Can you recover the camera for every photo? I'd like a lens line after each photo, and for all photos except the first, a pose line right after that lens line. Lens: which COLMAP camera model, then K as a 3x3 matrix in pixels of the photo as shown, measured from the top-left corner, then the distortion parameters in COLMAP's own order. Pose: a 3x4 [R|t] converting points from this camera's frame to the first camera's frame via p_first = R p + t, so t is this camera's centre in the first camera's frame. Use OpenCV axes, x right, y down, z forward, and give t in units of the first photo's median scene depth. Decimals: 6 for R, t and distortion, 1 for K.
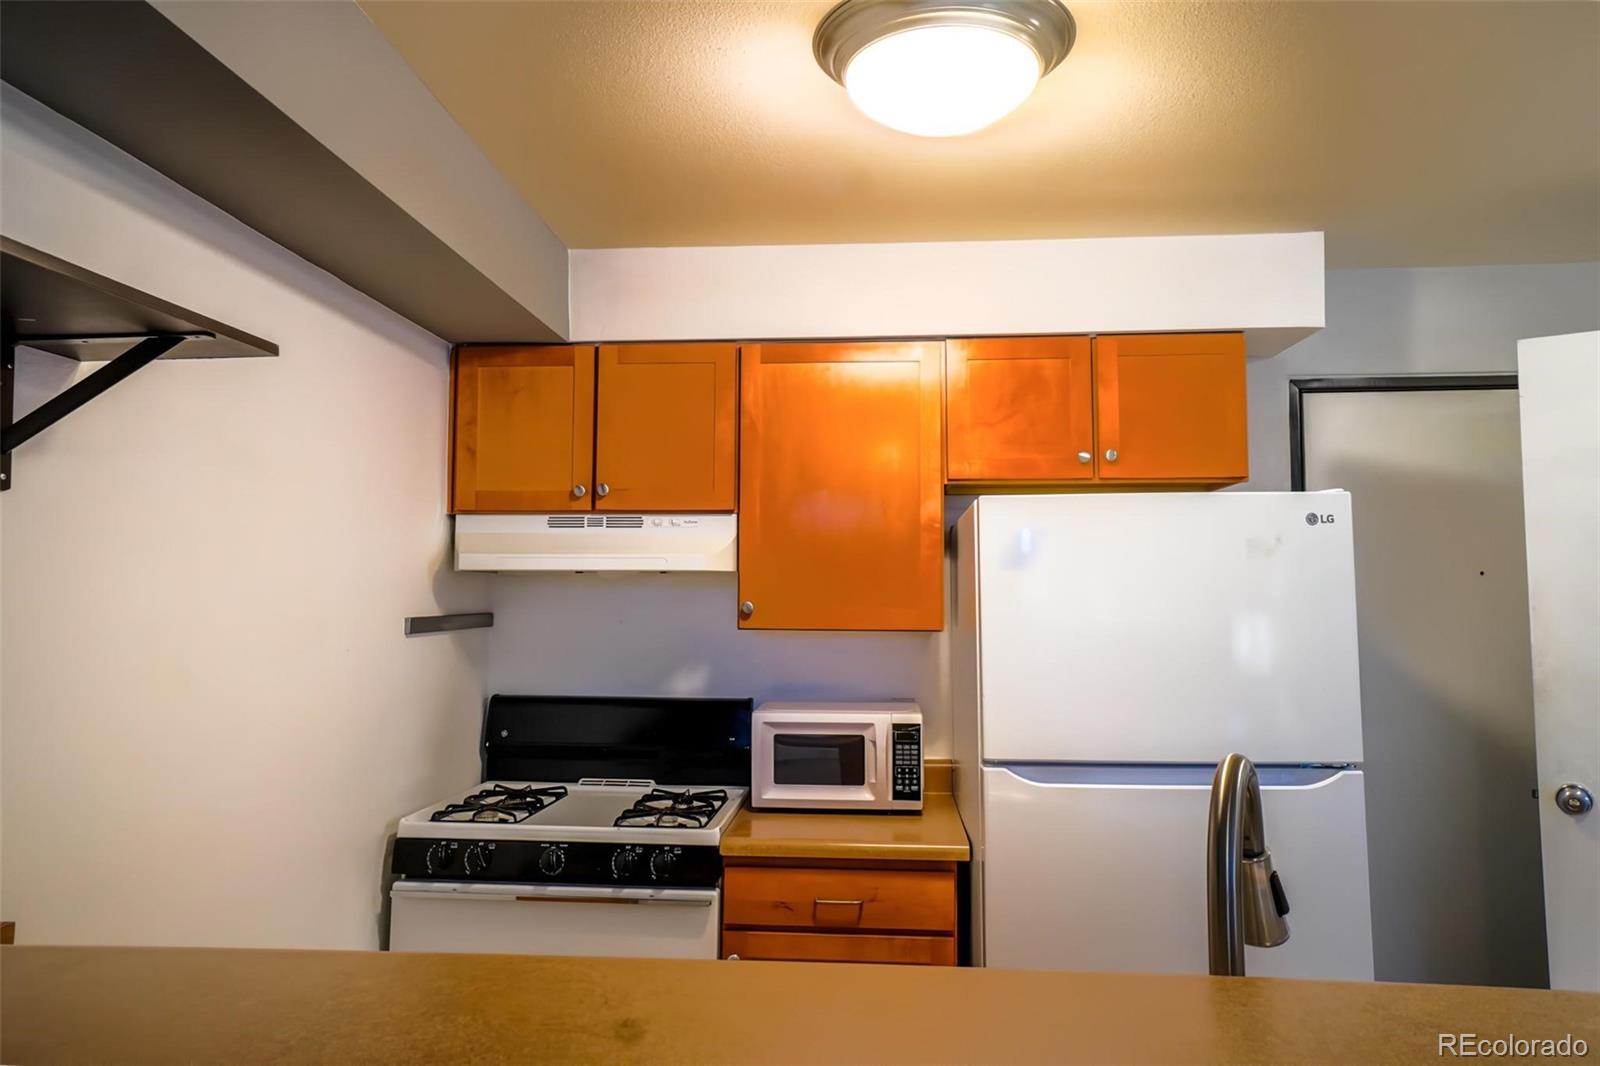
lens RADIAL K [[1090.5, 0, 799.1], [0, 1090.5, 535.8], [0, 0, 1]] dist [-0.023158, -0.000351]
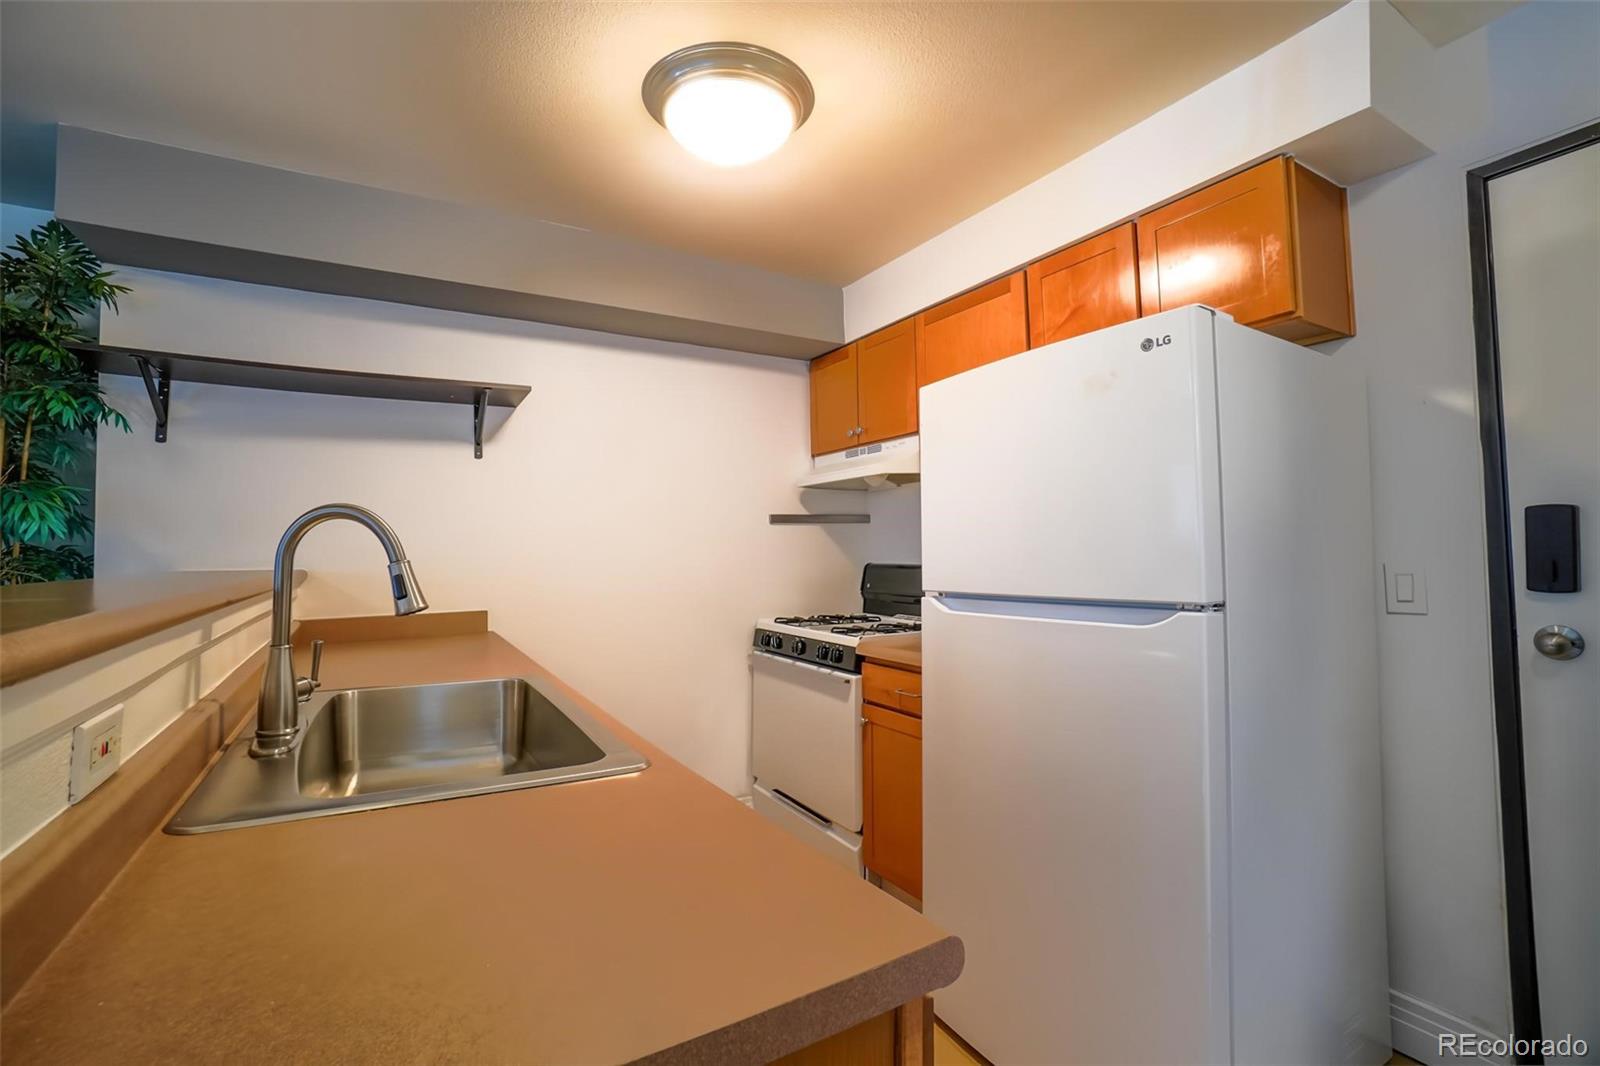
lens RADIAL K [[708.4, 0, 798.7], [0, 708.4, 523.3], [0, 0, 1]] dist [-0.005329, -0.000328]
pose [[0.598202, -0.041601, -0.800265, 0.638324], [0.059738, 0.998188, -0.007235, 0.103295], [0.799115, -0.043478, 0.599603, 0.313454]]
